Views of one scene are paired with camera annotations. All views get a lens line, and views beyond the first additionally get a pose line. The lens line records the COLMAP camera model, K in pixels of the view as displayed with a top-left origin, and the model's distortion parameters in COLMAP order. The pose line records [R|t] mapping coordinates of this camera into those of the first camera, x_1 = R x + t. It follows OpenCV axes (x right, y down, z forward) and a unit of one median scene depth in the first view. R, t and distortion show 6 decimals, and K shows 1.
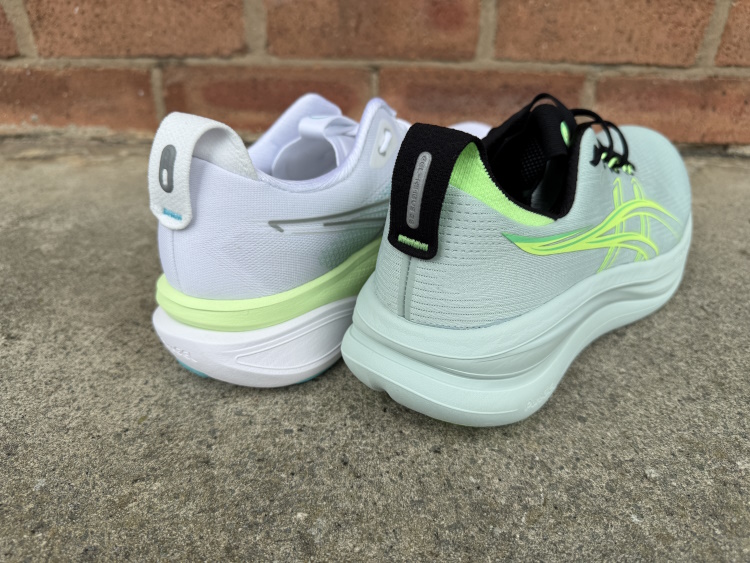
lens RADIAL K [[535.1, 0, 375.0], [0, 535.1, 281.5], [0, 0, 1]] dist [-0.015538, -0.007354]
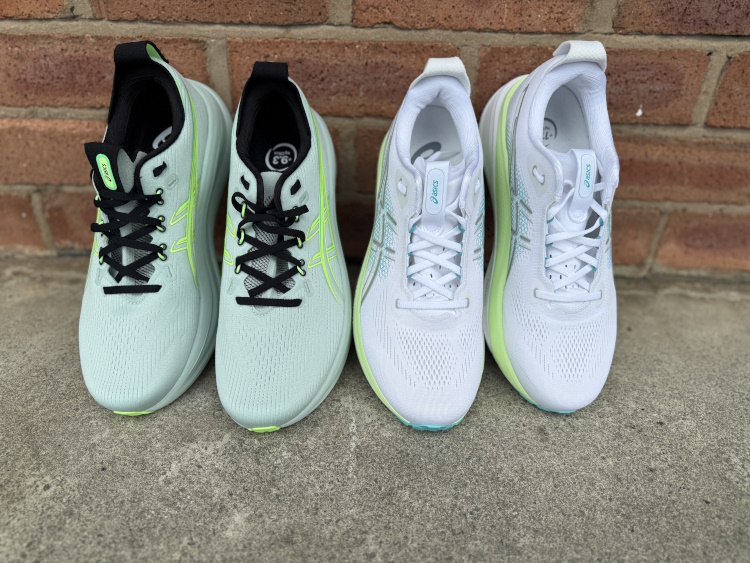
lens RADIAL K [[522.9, 0, 376.5], [0, 522.9, 274.4], [0, 0, 1]] dist [-0.008768, 0.002207]
pose [[0.999866, 0.013843, -0.008758, 0.277613], [-0.013408, 0.998760, 0.047948, -0.309691], [0.009410, -0.047824, 0.998811, -0.024194]]
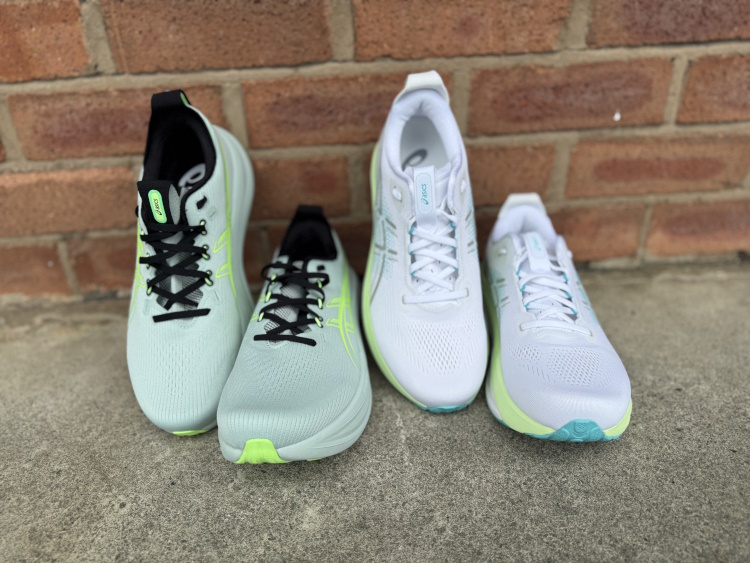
lens RADIAL K [[523.3, 0, 366.2], [0, 523.3, 280.1], [0, 0, 1]] dist [-0.000499, -0.005369]
pose [[0.996131, -0.083078, 0.028647, 0.180915], [0.083594, 0.996350, -0.017299, -0.259700], [-0.027105, 0.019626, 0.999440, -0.092959]]
